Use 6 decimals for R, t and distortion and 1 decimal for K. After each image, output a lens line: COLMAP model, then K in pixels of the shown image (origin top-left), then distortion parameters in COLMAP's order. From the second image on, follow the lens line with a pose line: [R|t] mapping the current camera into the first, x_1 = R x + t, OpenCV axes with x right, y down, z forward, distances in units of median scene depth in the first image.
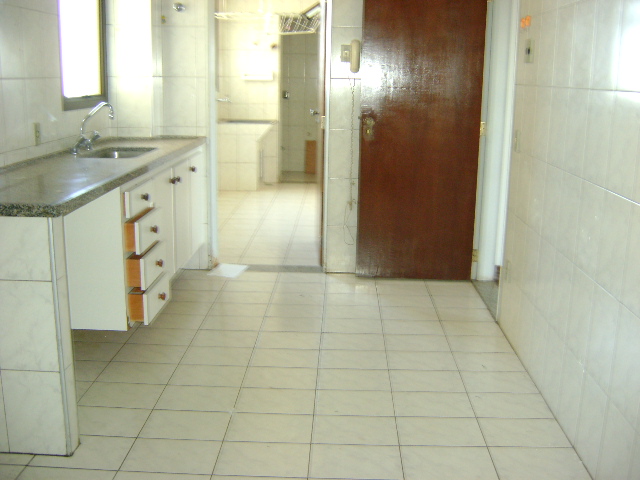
lens RADIAL K [[708.8, 0, 320.0], [0, 708.8, 240.0], [0, 0, 1]] dist [-0.002525, -0.004026]
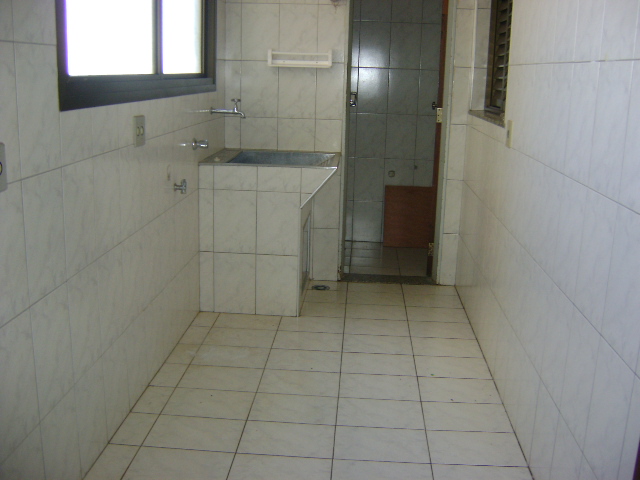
lens RADIAL K [[708.8, 0, 320.0], [0, 708.8, 240.0], [0, 0, 1]] dist [-0.002525, -0.004026]
pose [[0.999643, 0.015258, -0.021926, -0.063310], [-0.014444, 0.999218, 0.036805, -0.128983], [0.022471, -0.036475, 0.999082, 0.533809]]
